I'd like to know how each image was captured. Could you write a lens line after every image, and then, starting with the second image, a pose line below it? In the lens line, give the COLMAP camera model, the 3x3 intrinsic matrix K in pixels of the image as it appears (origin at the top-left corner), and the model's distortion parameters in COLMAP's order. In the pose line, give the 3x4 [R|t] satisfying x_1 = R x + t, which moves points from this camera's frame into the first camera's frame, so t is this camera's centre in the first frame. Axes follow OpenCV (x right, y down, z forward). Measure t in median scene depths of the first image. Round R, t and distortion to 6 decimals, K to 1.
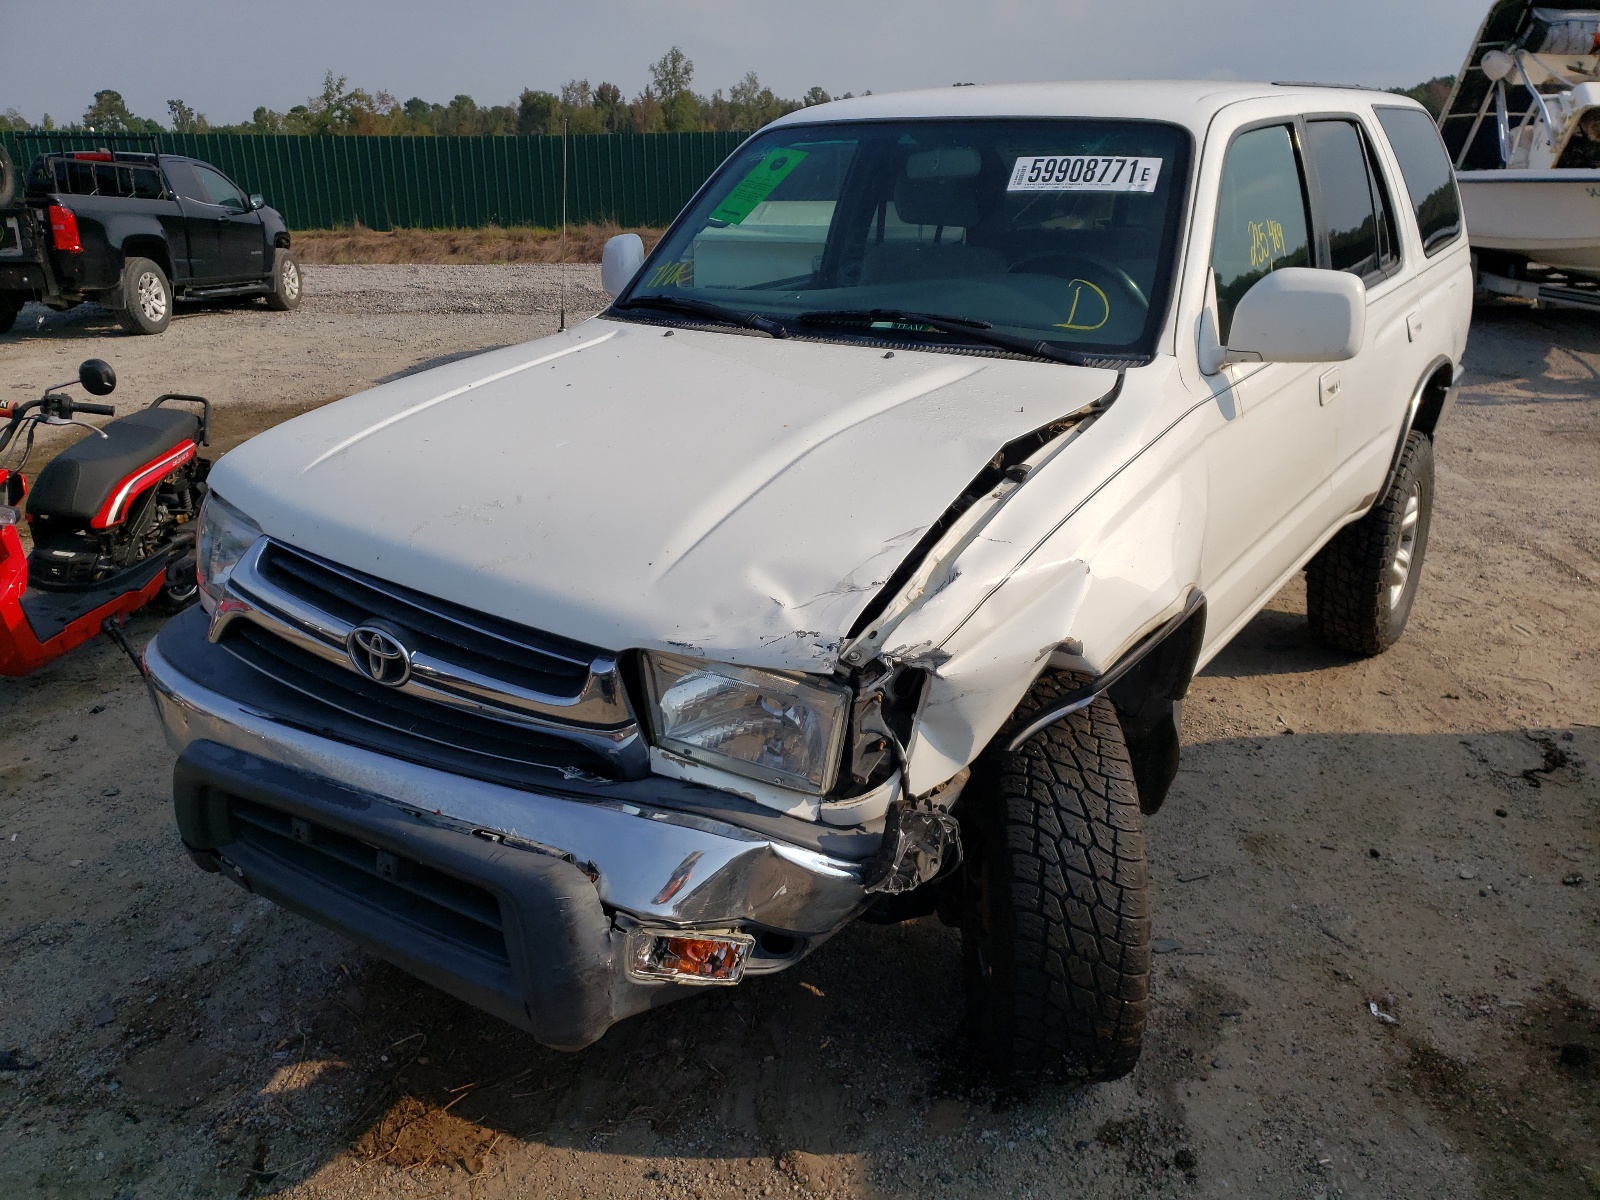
lens RADIAL K [[1184.0, 0, 800.0], [0, 1184.0, 600.0], [0, 0, 1]] dist [0.049264, -0.025785]
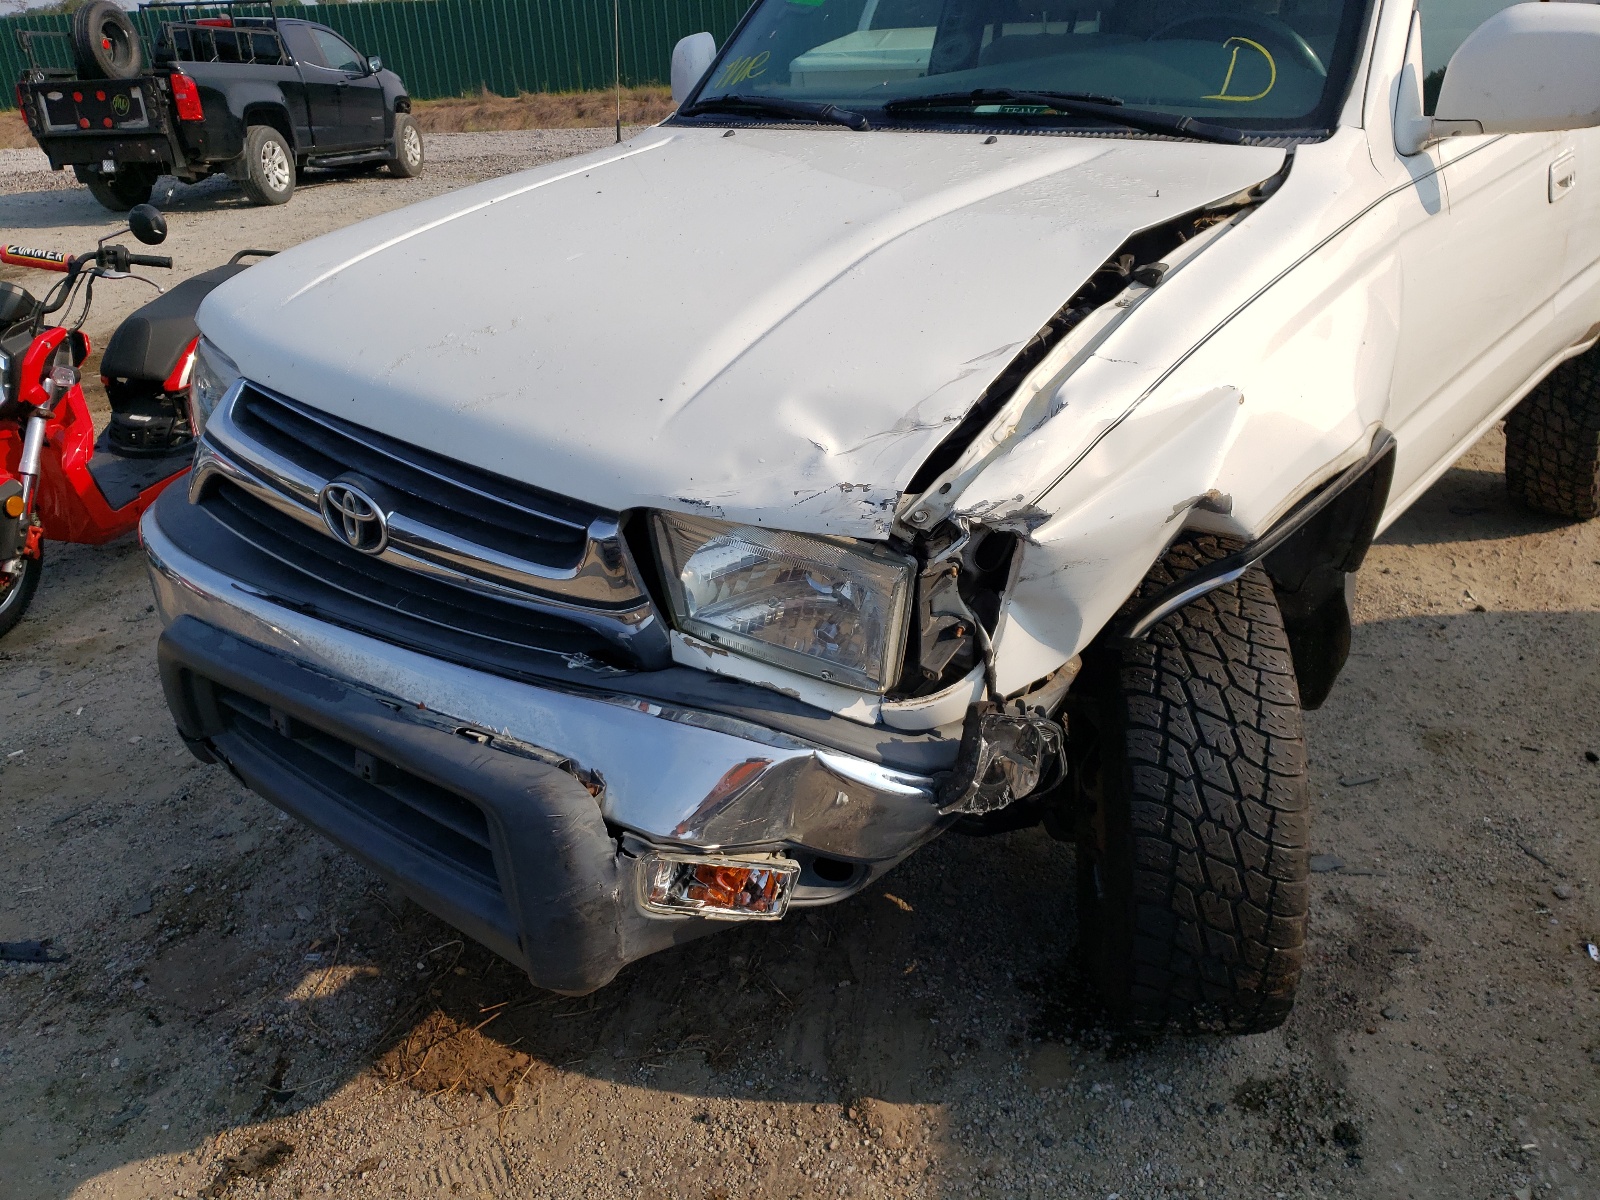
lens RADIAL K [[1224.2, 0, 797.8], [0, 1224.2, 571.5], [0, 0, 1]] dist [0.003640, 0.037352]
pose [[0.994181, 0.001621, -0.107712, 0.039315], [0.007425, 0.996477, 0.083532, 0.012931], [0.107468, -0.083846, 0.990667, 0.157146]]
